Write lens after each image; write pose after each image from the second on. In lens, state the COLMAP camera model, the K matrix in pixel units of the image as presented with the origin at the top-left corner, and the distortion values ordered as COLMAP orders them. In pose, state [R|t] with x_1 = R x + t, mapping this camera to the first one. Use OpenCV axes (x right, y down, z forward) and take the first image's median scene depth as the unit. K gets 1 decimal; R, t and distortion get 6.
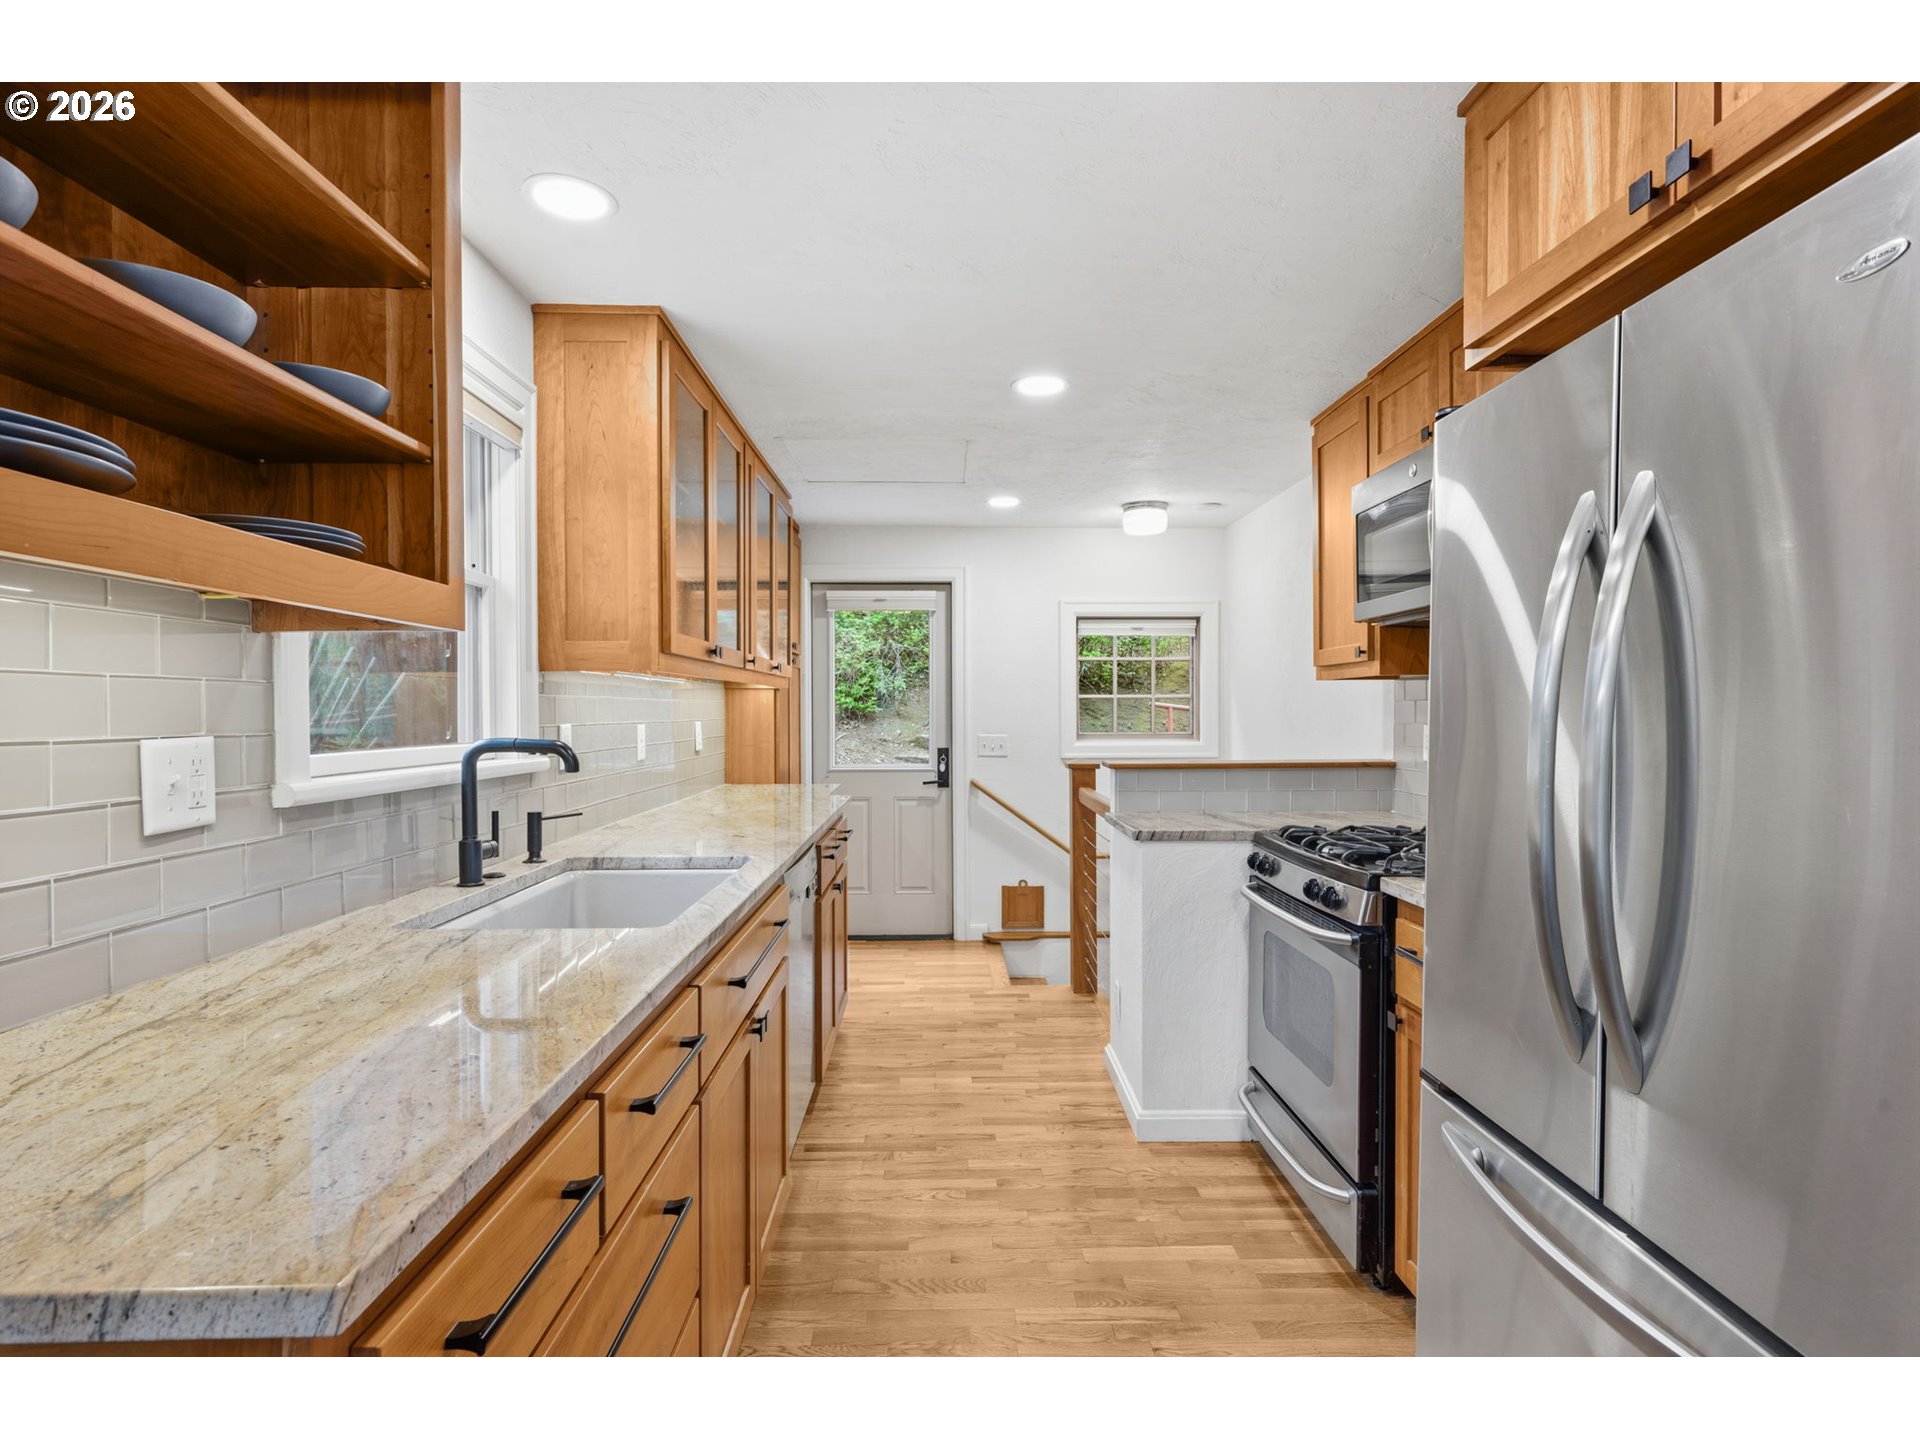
lens RADIAL K [[977.2, 0, 963.4], [0, 977.2, 724.3], [0, 0, 1]] dist [-0.001021, 0.000343]
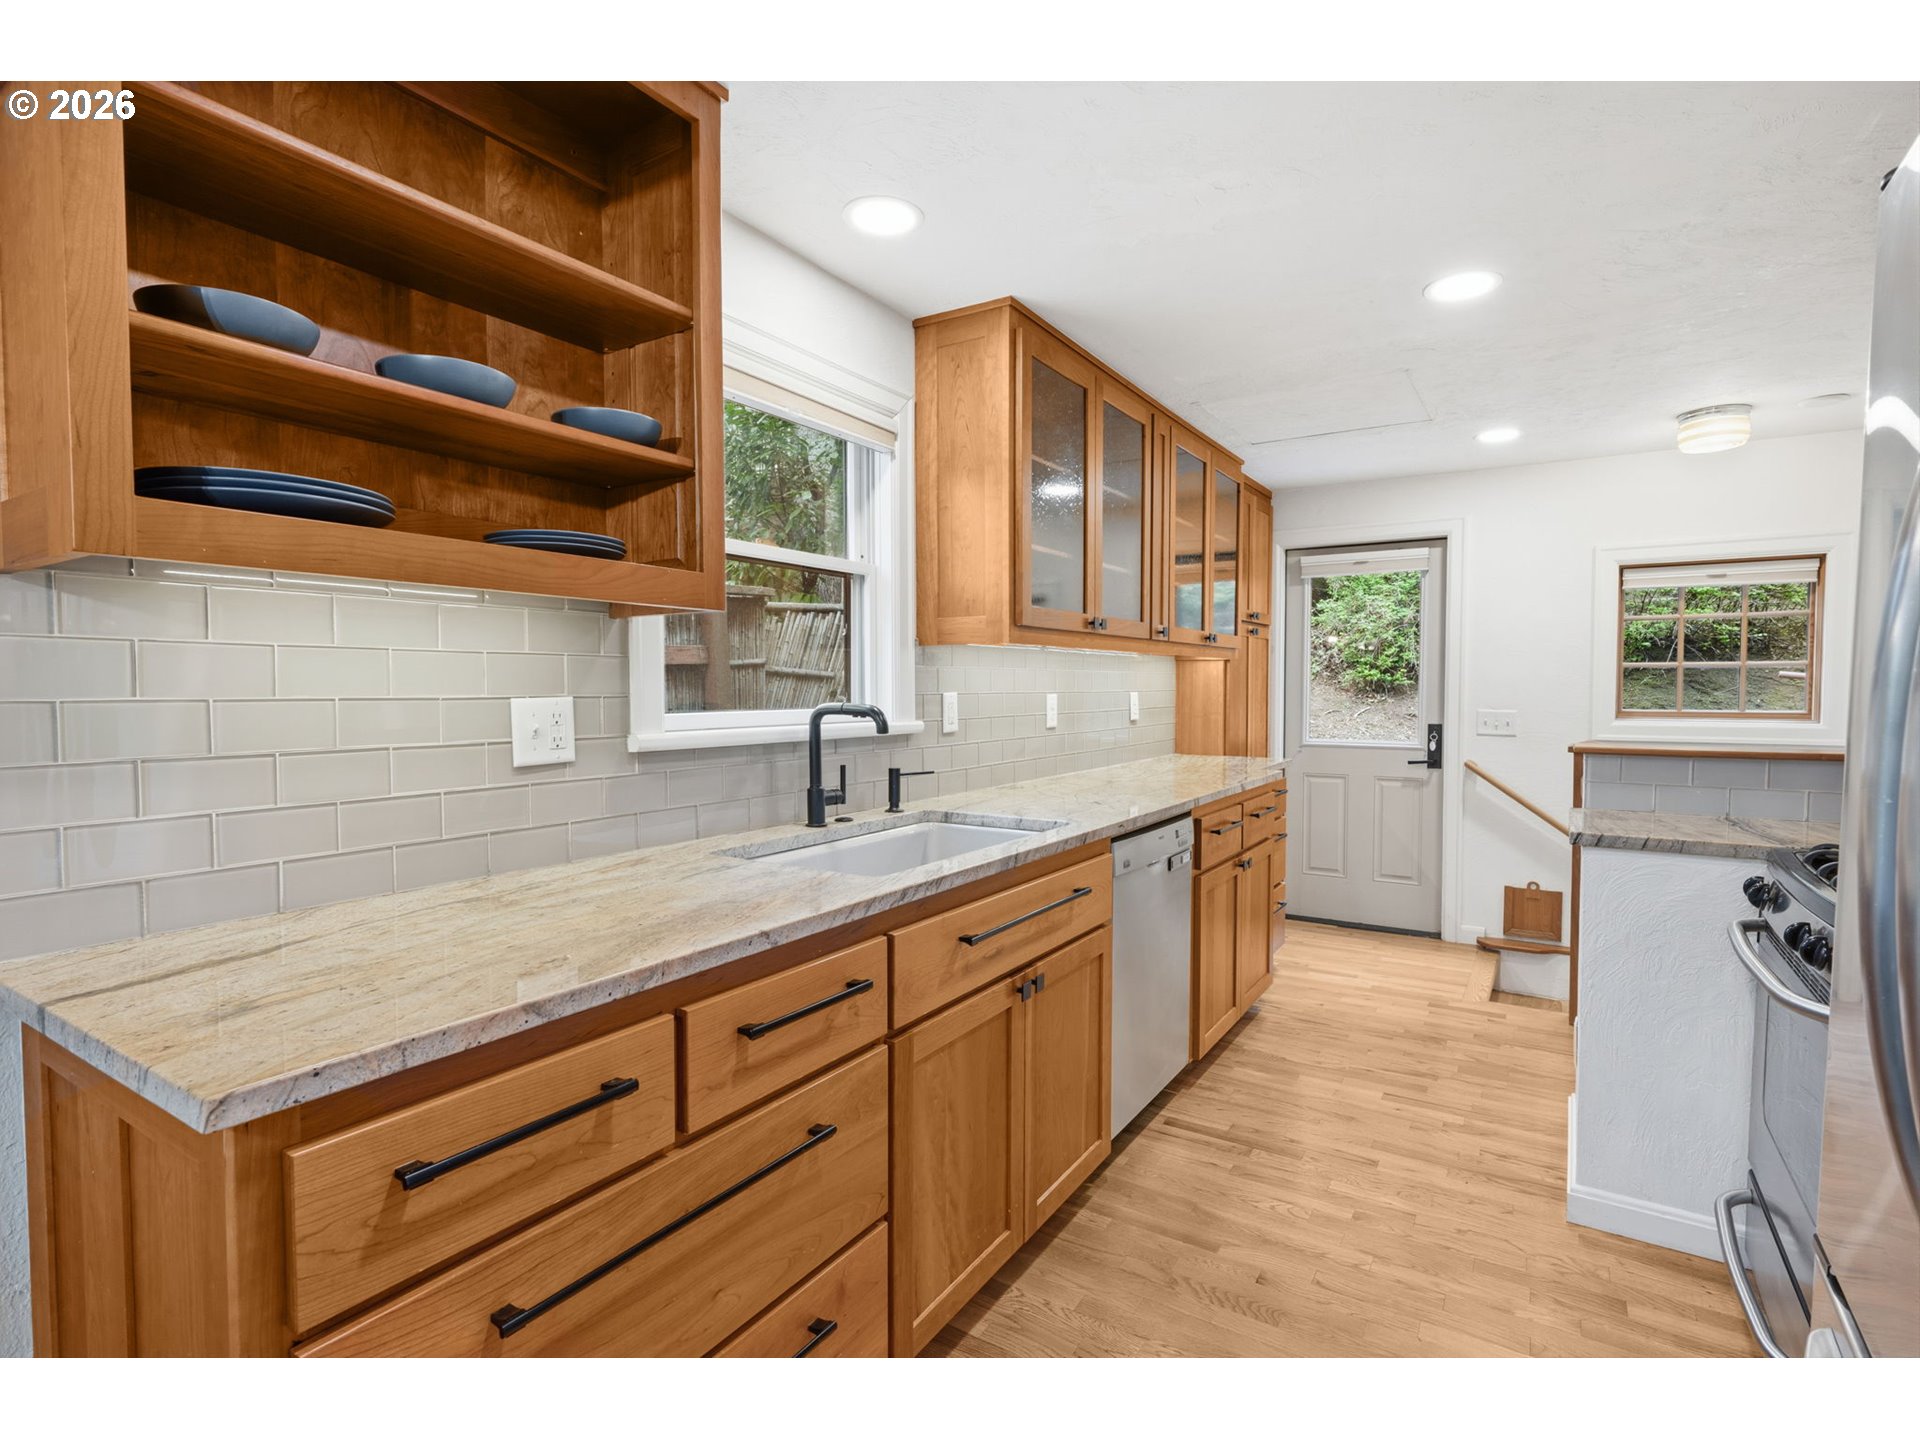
lens RADIAL K [[935.0, 0, 968.2], [0, 935.0, 725.6], [0, 0, 1]] dist [0.001052, 0.000017]
pose [[0.832511, 0.024552, -0.553464, 0.182232], [-0.008123, 0.999451, 0.032118, 0.002706], [0.553948, -0.022243, 0.832254, 0.102054]]
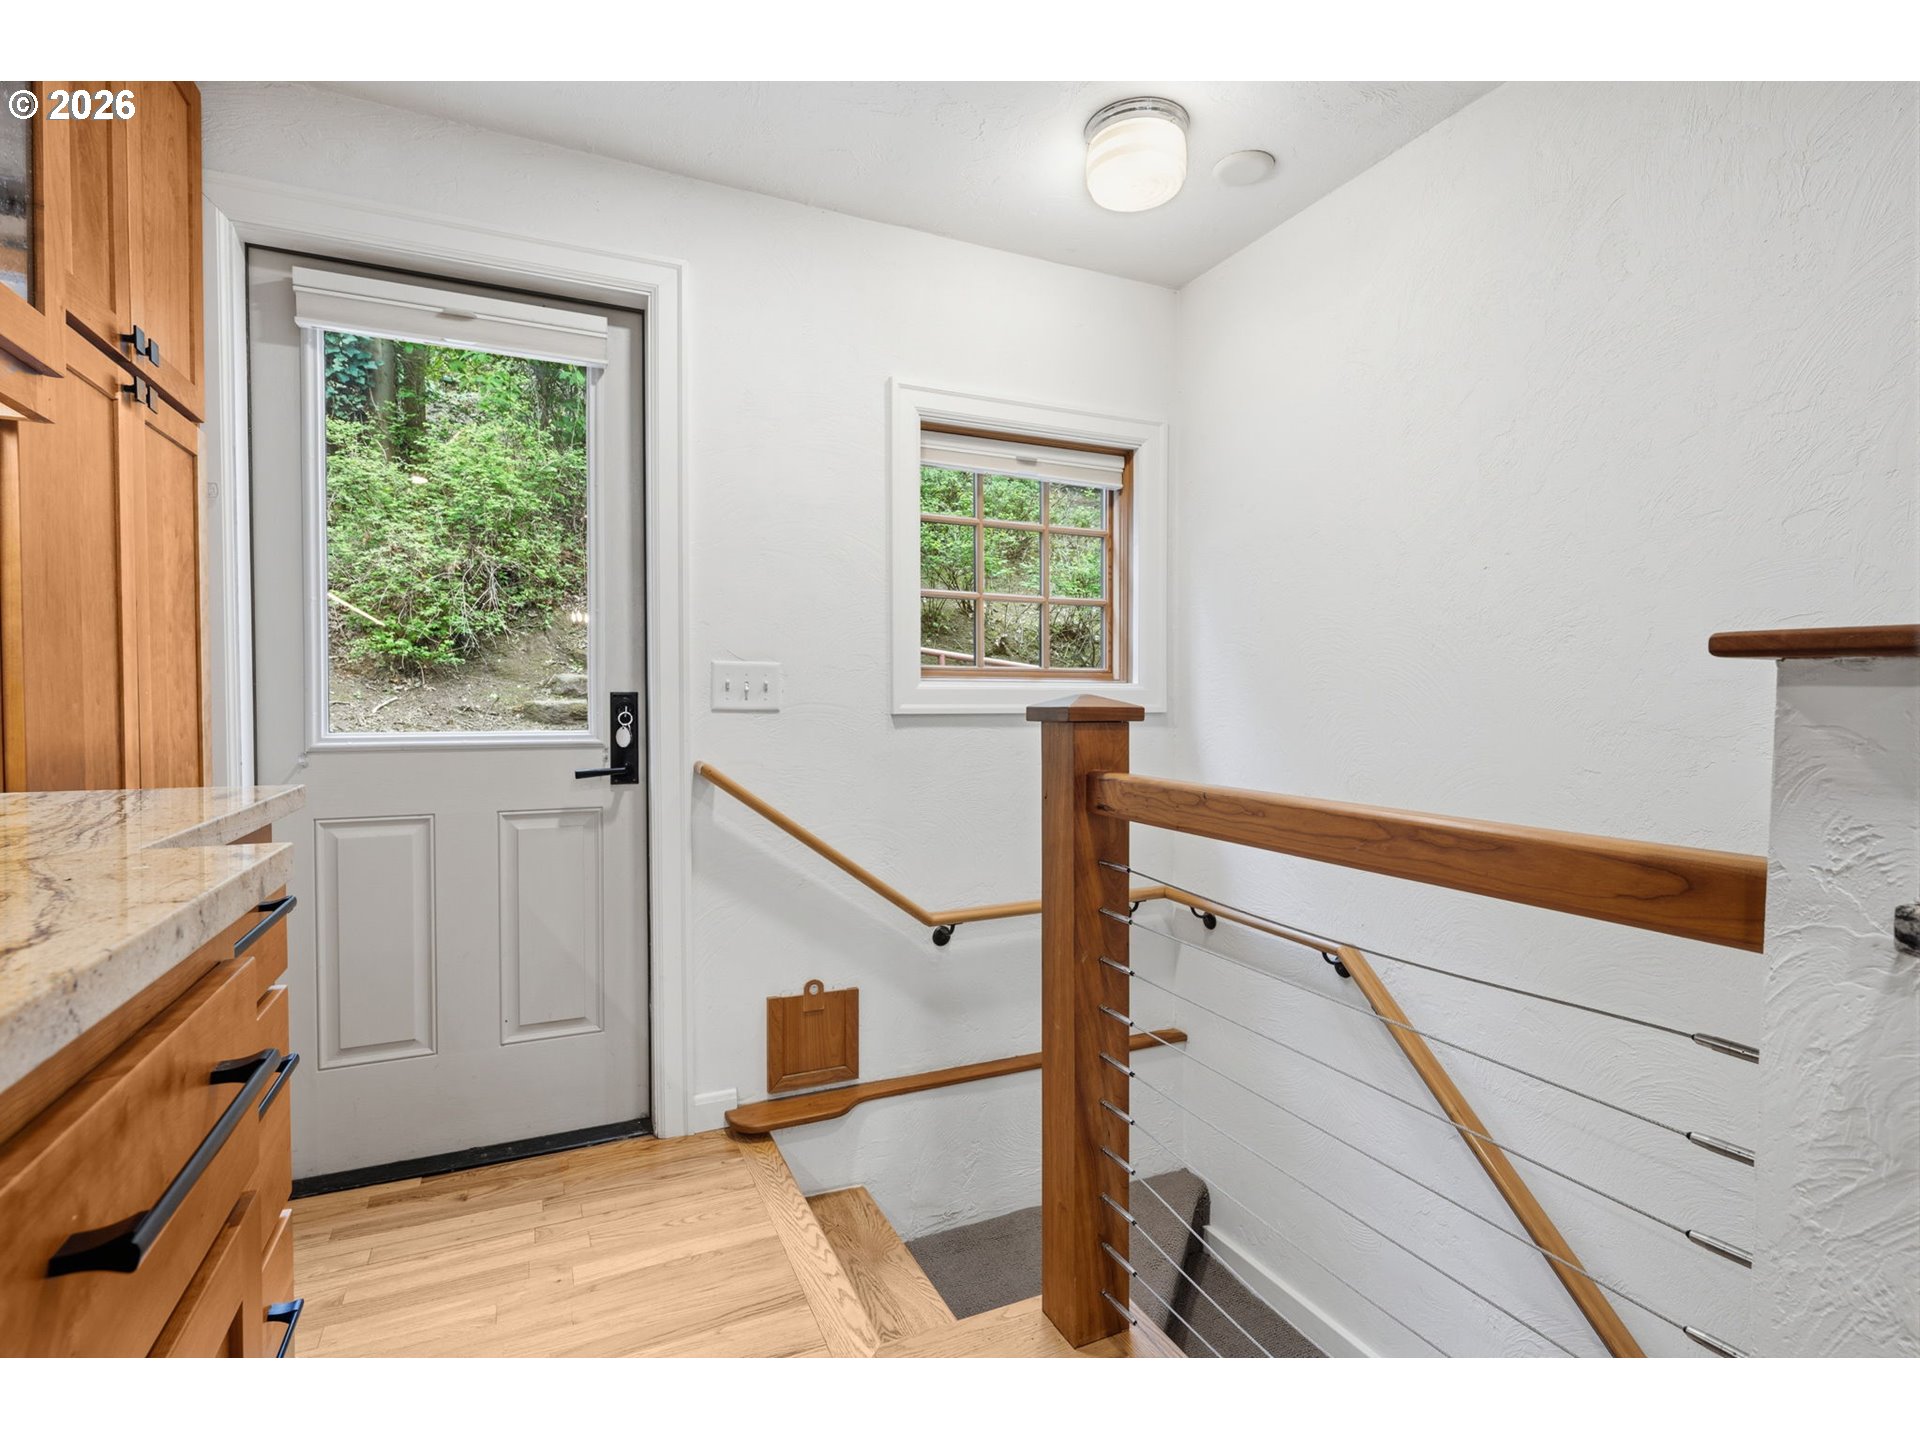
lens RADIAL K [[935.0, 0, 962.9], [0, 935.0, 717.7], [0, 0, 1]] dist [0.001052, 0.000017]
pose [[0.918252, -0.004794, 0.395968, -0.088423], [0.003432, 0.999986, 0.004148, 0.063728], [-0.395982, -0.002450, 0.918255, 1.051657]]
